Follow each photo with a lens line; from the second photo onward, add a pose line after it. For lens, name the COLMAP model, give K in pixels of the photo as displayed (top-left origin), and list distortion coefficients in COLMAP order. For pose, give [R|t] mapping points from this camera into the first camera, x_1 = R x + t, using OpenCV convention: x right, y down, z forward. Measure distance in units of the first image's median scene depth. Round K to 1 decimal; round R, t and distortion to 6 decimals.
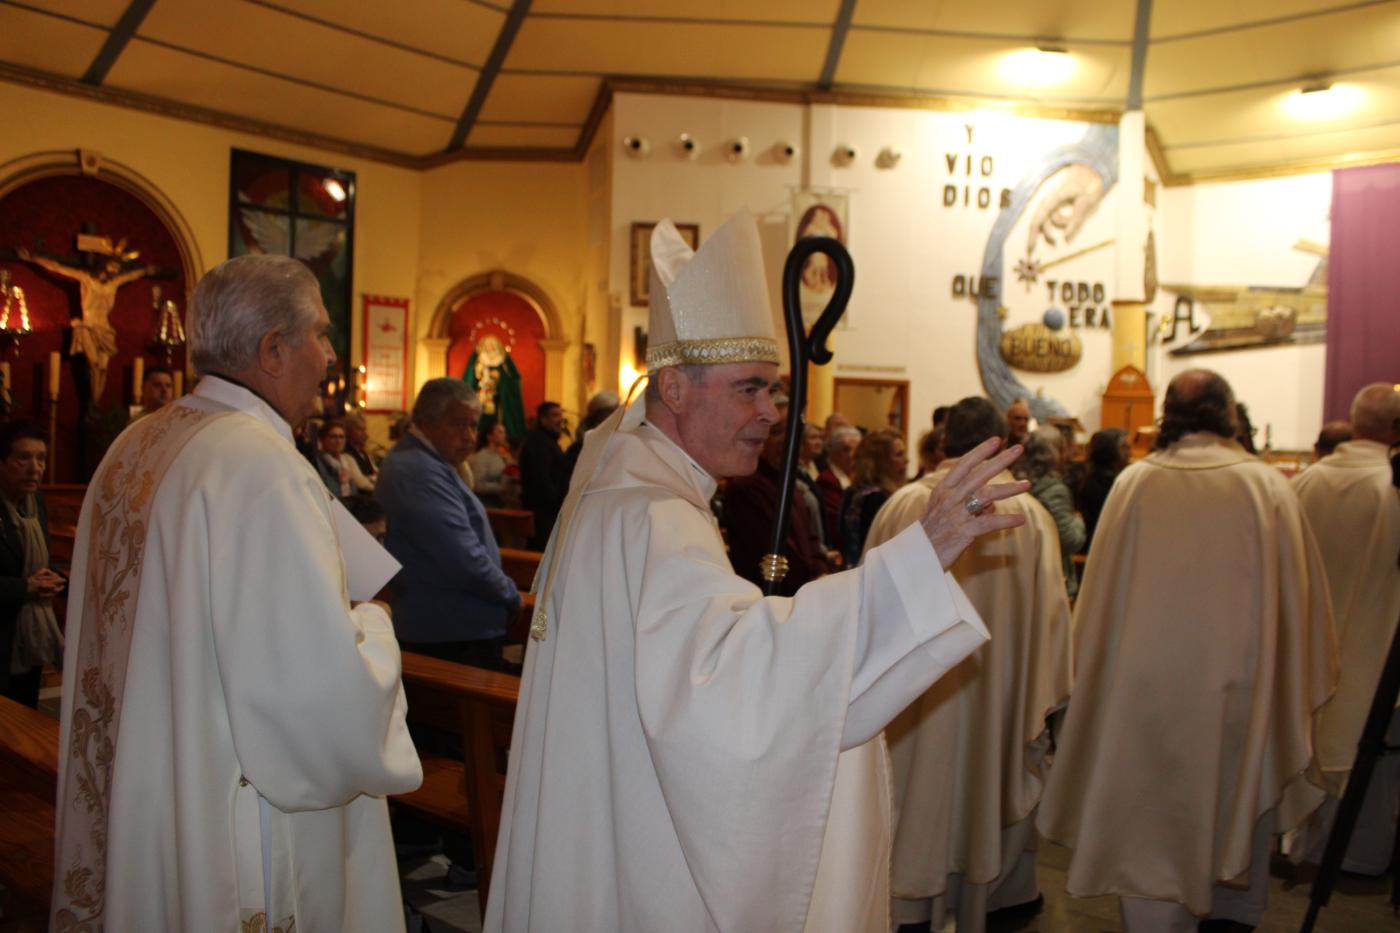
lens RADIAL K [[1235.0, 0, 700.0], [0, 1235.0, 466.5], [0, 0, 1]] dist [-0.162604, 0.165444]
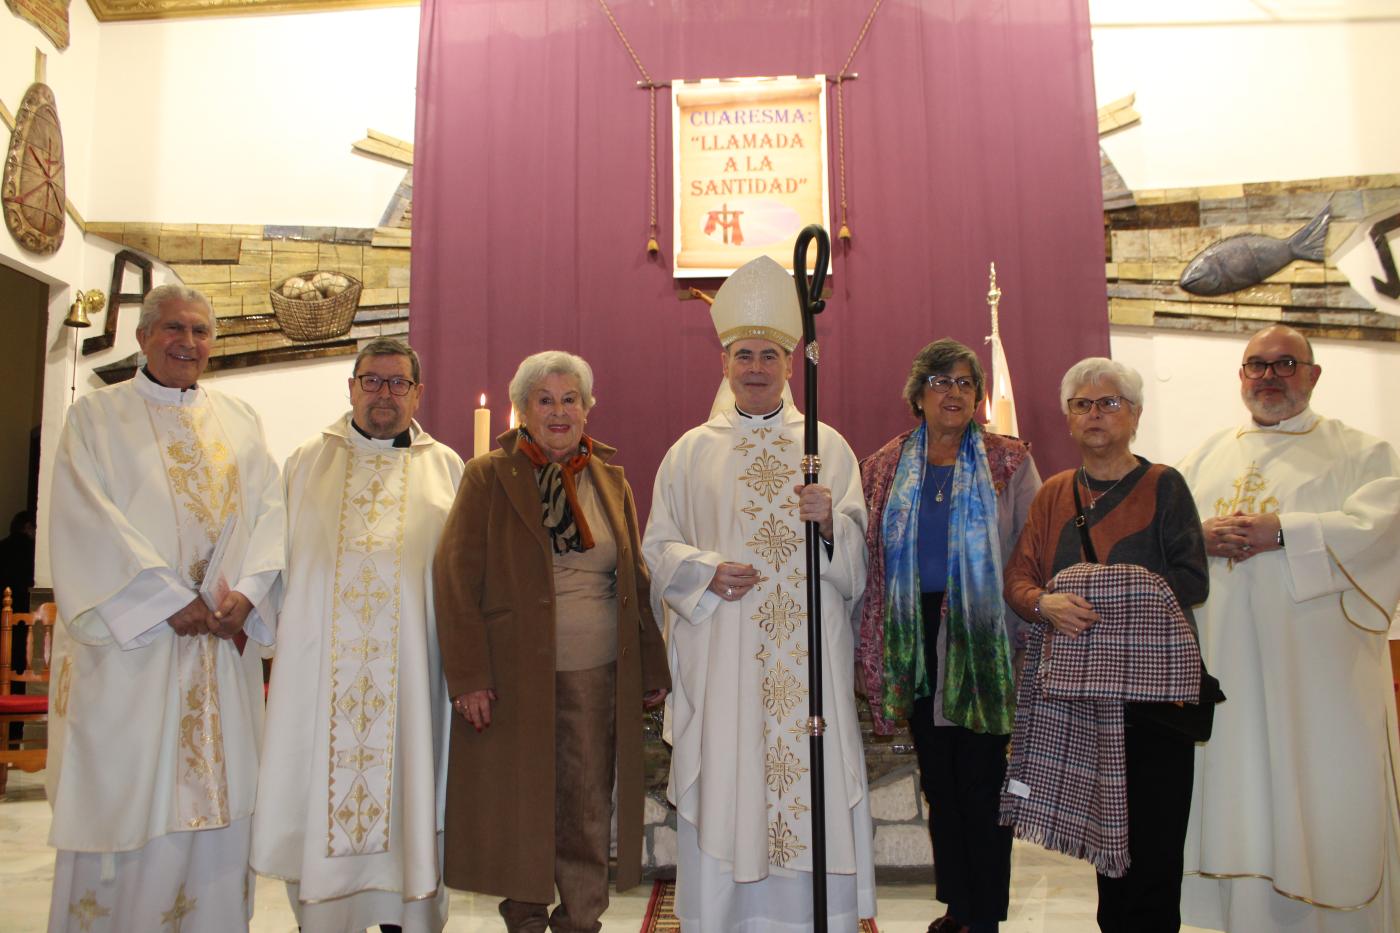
lens RADIAL K [[1172.6, 0, 706.3], [0, 1172.6, 463.8], [0, 0, 1]] dist [-0.178118, 0.169457]
pose [[0.822269, 0.028786, 0.568371, 0.360032], [0.035899, 0.994107, -0.102283, -0.011434], [-0.567966, 0.104508, 0.816390, 0.573355]]
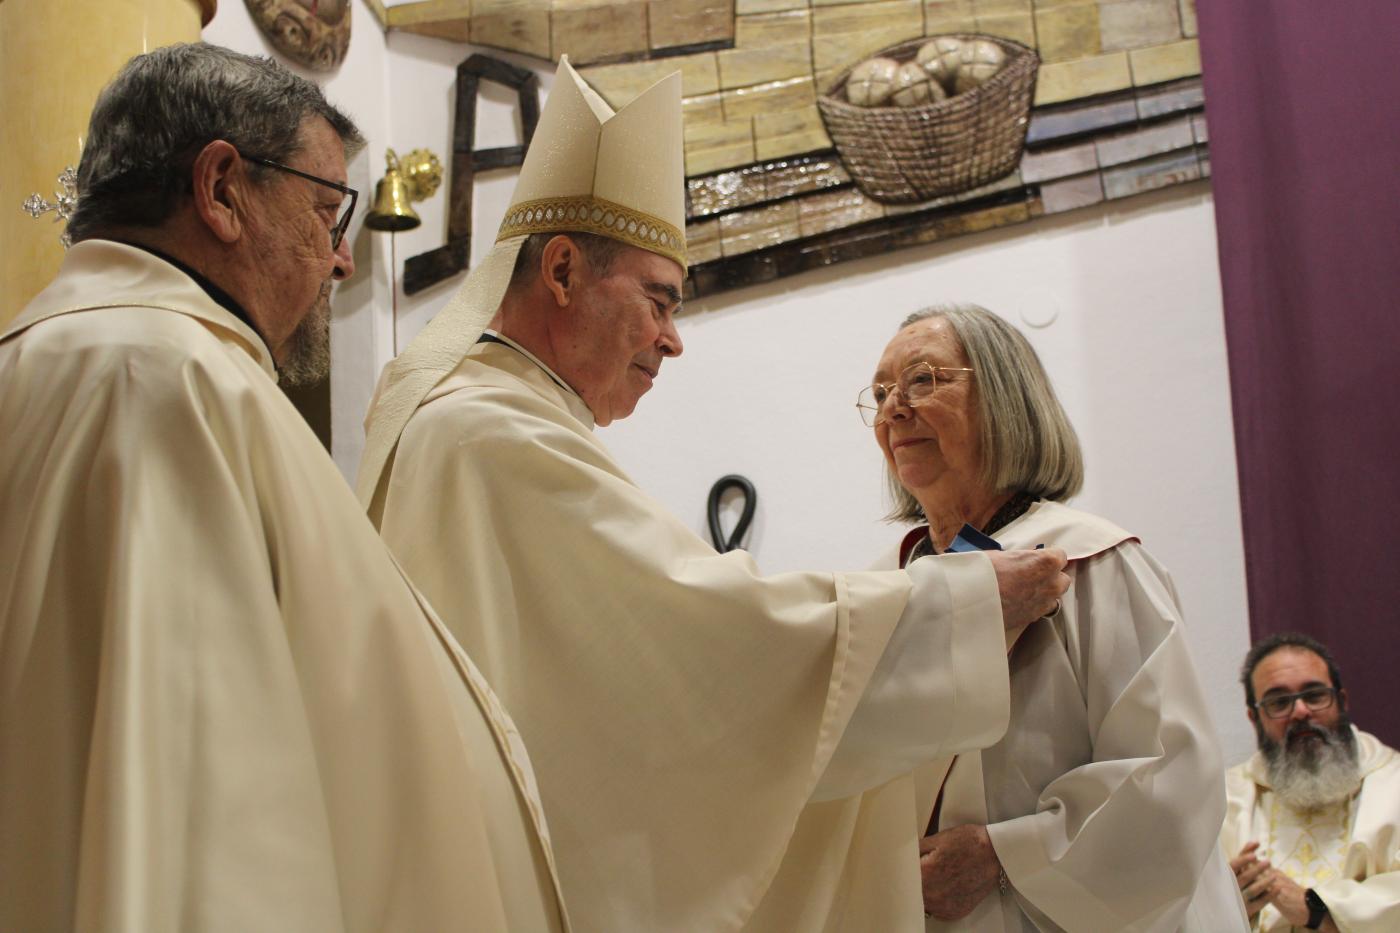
lens RADIAL K [[1896.5, 0, 725.4], [0, 1896.5, 467.6], [0, 0, 1]] dist [-0.034715, -0.003386]
pose [[0.944512, -0.022626, 0.327696, 0.351955], [0.079986, 0.983438, -0.162641, -0.018826], [-0.318589, 0.179828, 0.930679, 0.745521]]
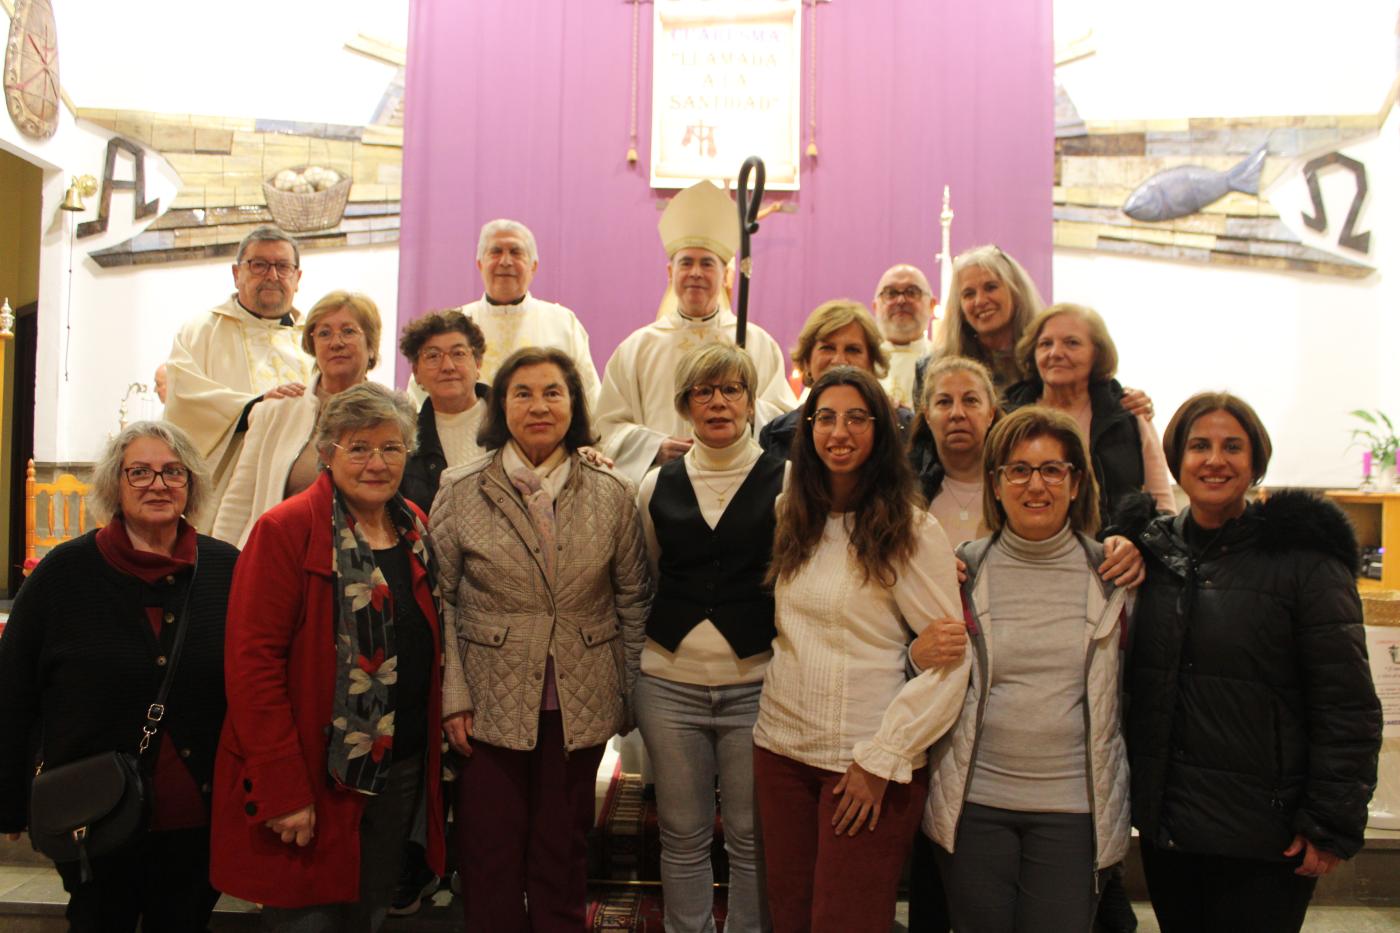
lens RADIAL K [[1235.0, 0, 700.0], [0, 1235.0, 466.5], [0, 0, 1]] dist [-0.162604, 0.165444]
pose [[0.800448, -0.000247, 0.599402, 0.320952], [0.005789, 0.999956, -0.007319, -0.010222], [-0.599374, 0.009328, 0.800415, 0.529854]]
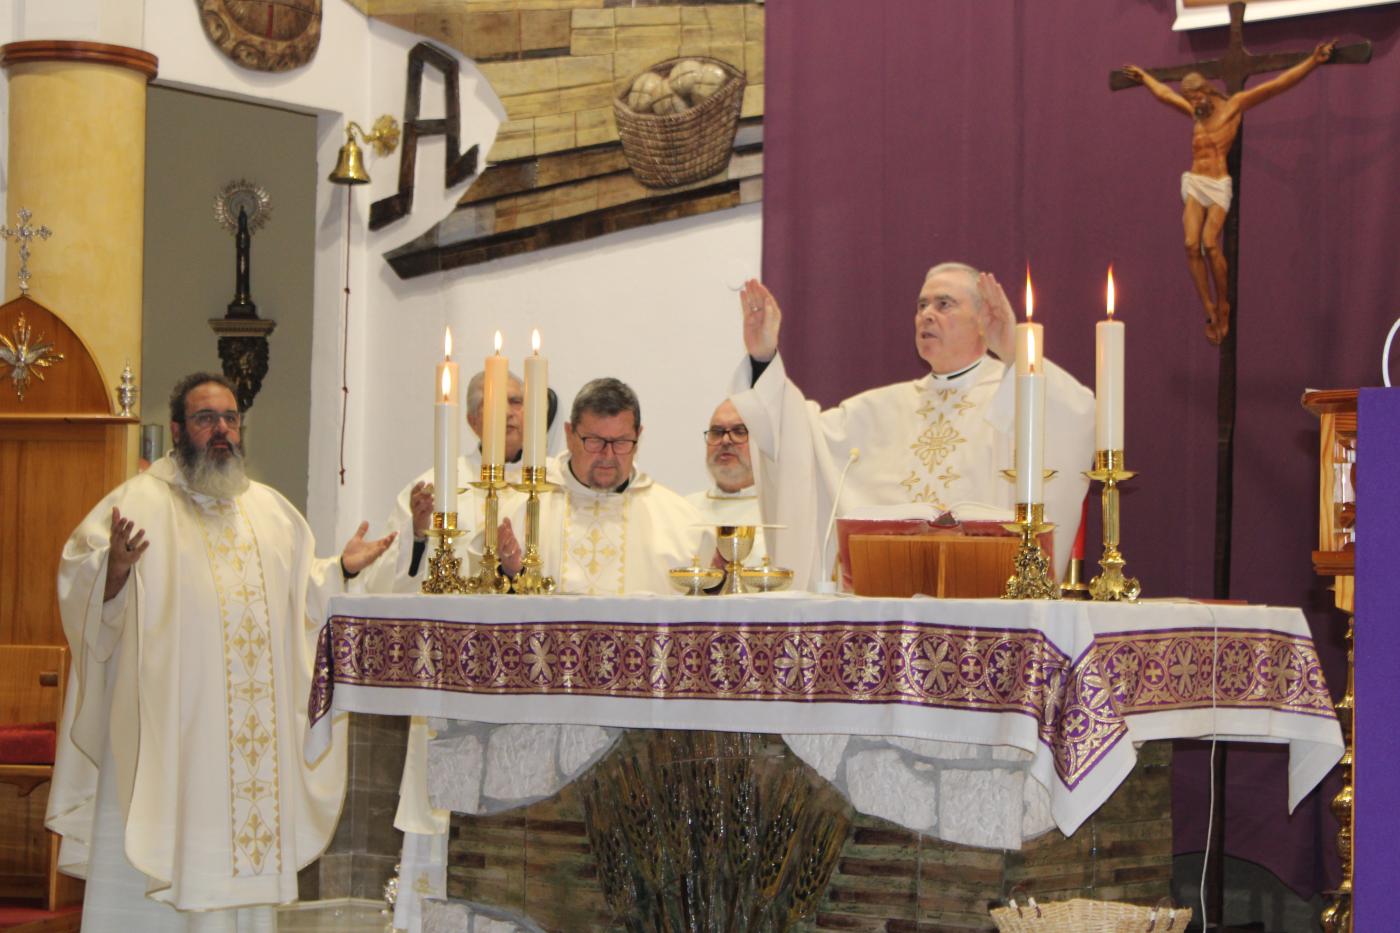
lens RADIAL K [[3106.1, 0, 776.8], [0, 3106.1, 465.9], [0, 0, 1]] dist [0.050090, 0.026903]
pose [[0.998758, -0.007691, -0.049227, 0.537227], [0.004480, 0.997875, -0.065000, -0.007058], [0.049623, 0.064699, 0.996670, 0.364357]]
